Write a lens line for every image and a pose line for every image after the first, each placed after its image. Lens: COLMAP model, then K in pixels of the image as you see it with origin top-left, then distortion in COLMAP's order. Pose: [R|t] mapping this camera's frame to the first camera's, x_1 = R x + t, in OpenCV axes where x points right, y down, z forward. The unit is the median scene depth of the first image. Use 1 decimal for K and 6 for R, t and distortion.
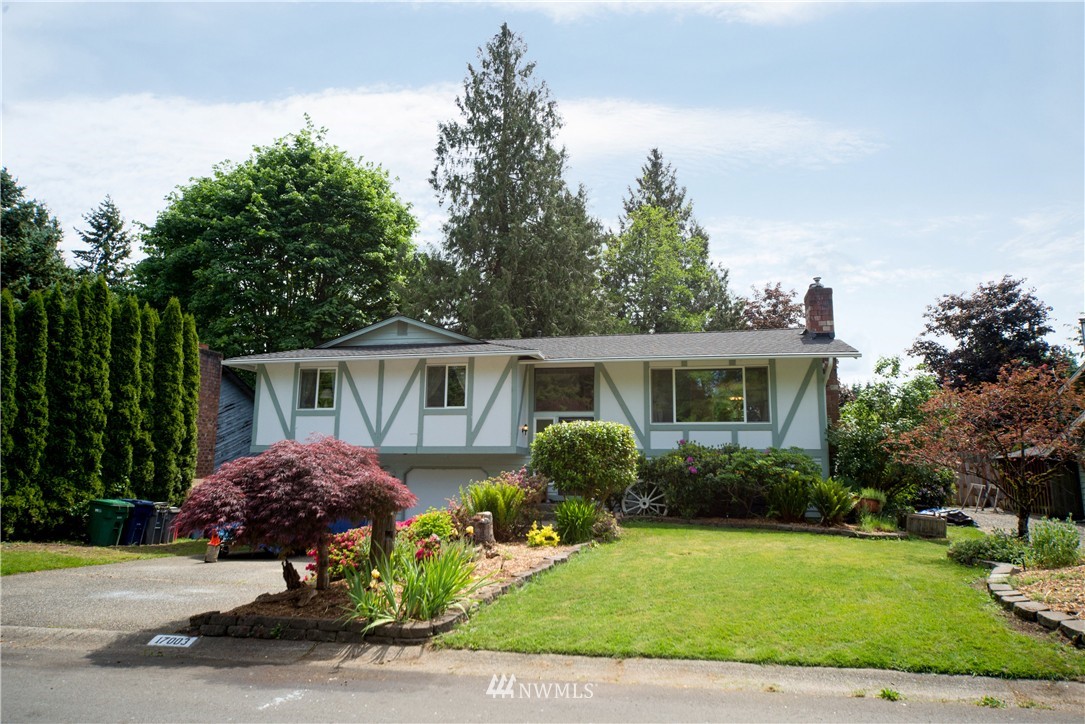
lens RADIAL K [[696.5, 0, 540.5], [0, 696.5, 364.1], [0, 0, 1]] dist [-0.006979, 0.005286]
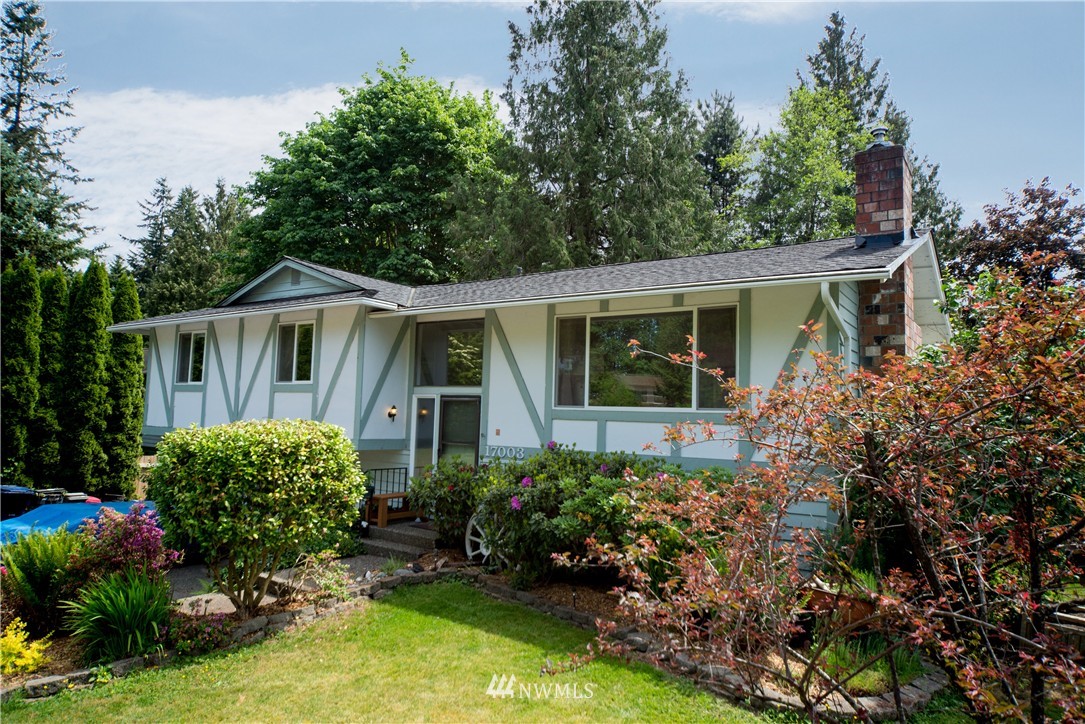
lens RADIAL K [[696.5, 0, 537.7], [0, 696.5, 365.8], [0, 0, 1]] dist [-0.006979, 0.005286]
pose [[0.926947, -0.012829, -0.374973, 0.357173], [0.041614, 0.996764, 0.068768, 0.006105], [0.372878, -0.079348, 0.924482, 0.412562]]
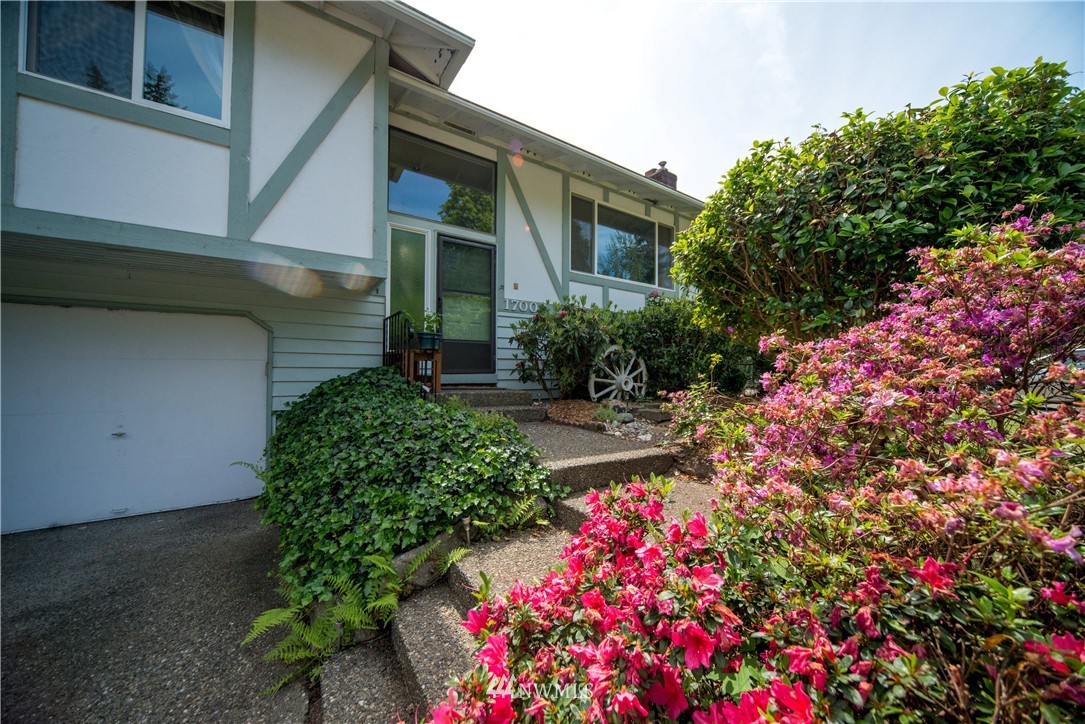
lens RADIAL K [[372.1, 0, 537.8], [0, 372.1, 362.8], [0, 0, 1]] dist [-0.002328, -0.000363]
pose [[0.696064, 0.005442, 0.717959, -0.125080], [-0.113293, 0.988276, 0.102347, 0.135531], [-0.708985, -0.152580, 0.688520, 0.715987]]
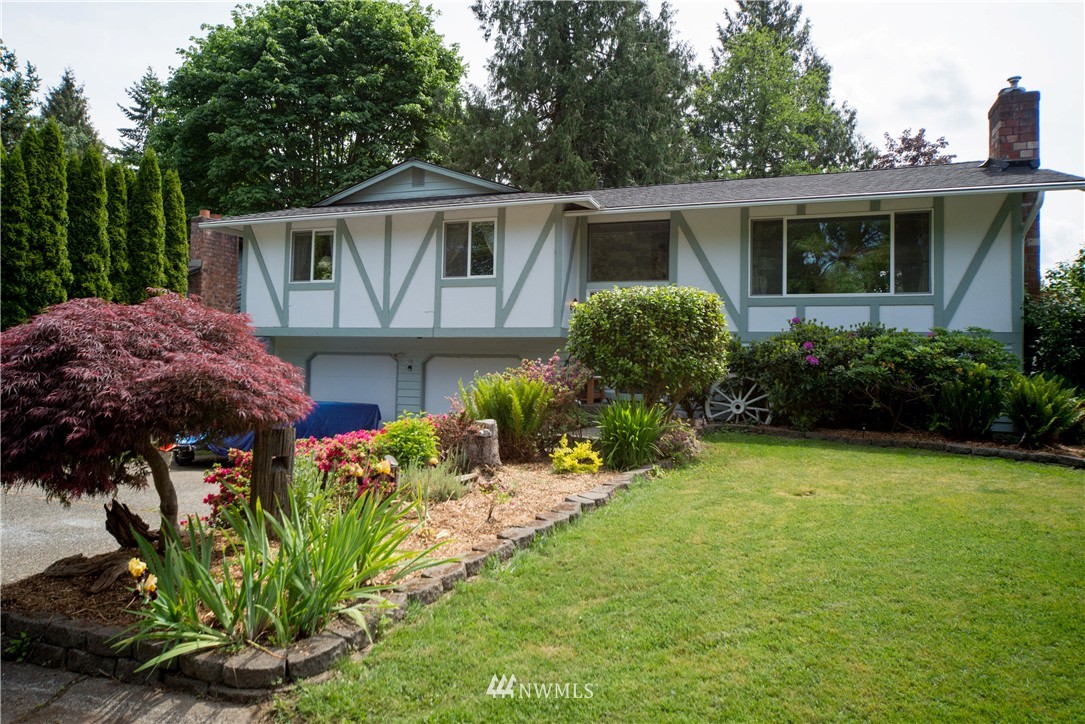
lens RADIAL K [[745.1, 0, 501.1], [0, 745.1, 338.4], [0, 0, 1]] dist [-0.007916, 0.010278]
pose [[0.986843, 0.003613, -0.161640, 0.028872], [0.015714, 0.992874, 0.118129, 0.032200], [0.160915, -0.119115, 0.979754, 0.195293]]
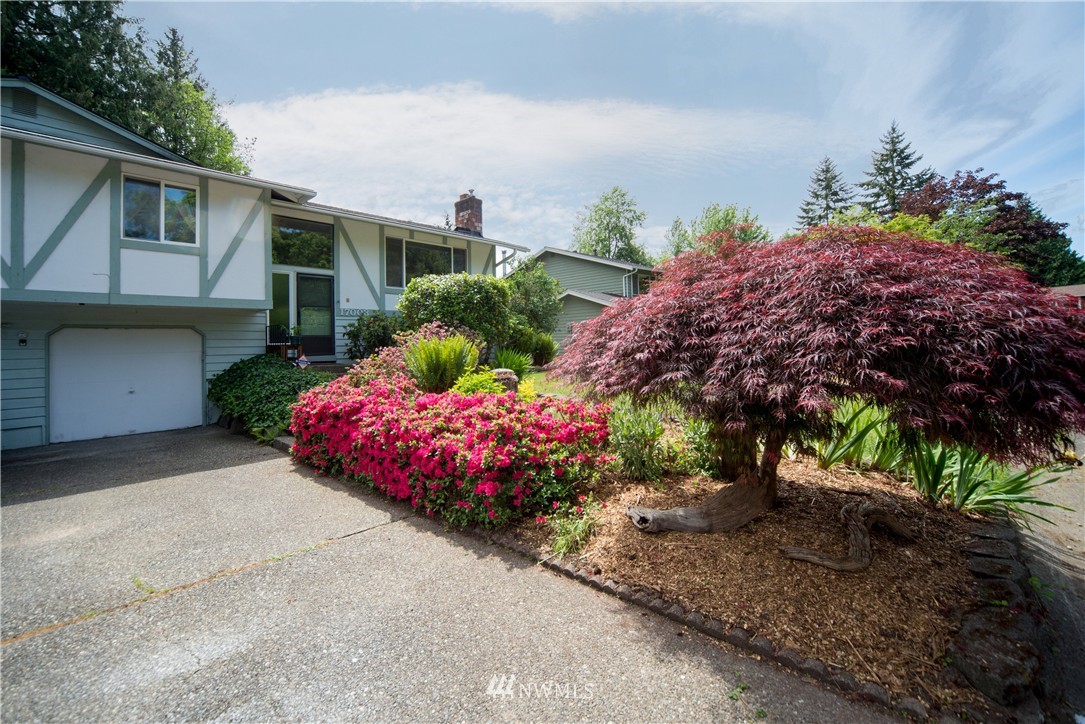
lens RADIAL K [[459.4, 0, 493.0], [0, 459.4, 333.9], [0, 0, 1]] dist [-0.006837, 0.000514]
pose [[0.564199, -0.004271, 0.825628, -0.320386], [-0.110993, 0.990517, 0.080972, 0.077547], [-0.818144, -0.137324, 0.558375, 0.433476]]
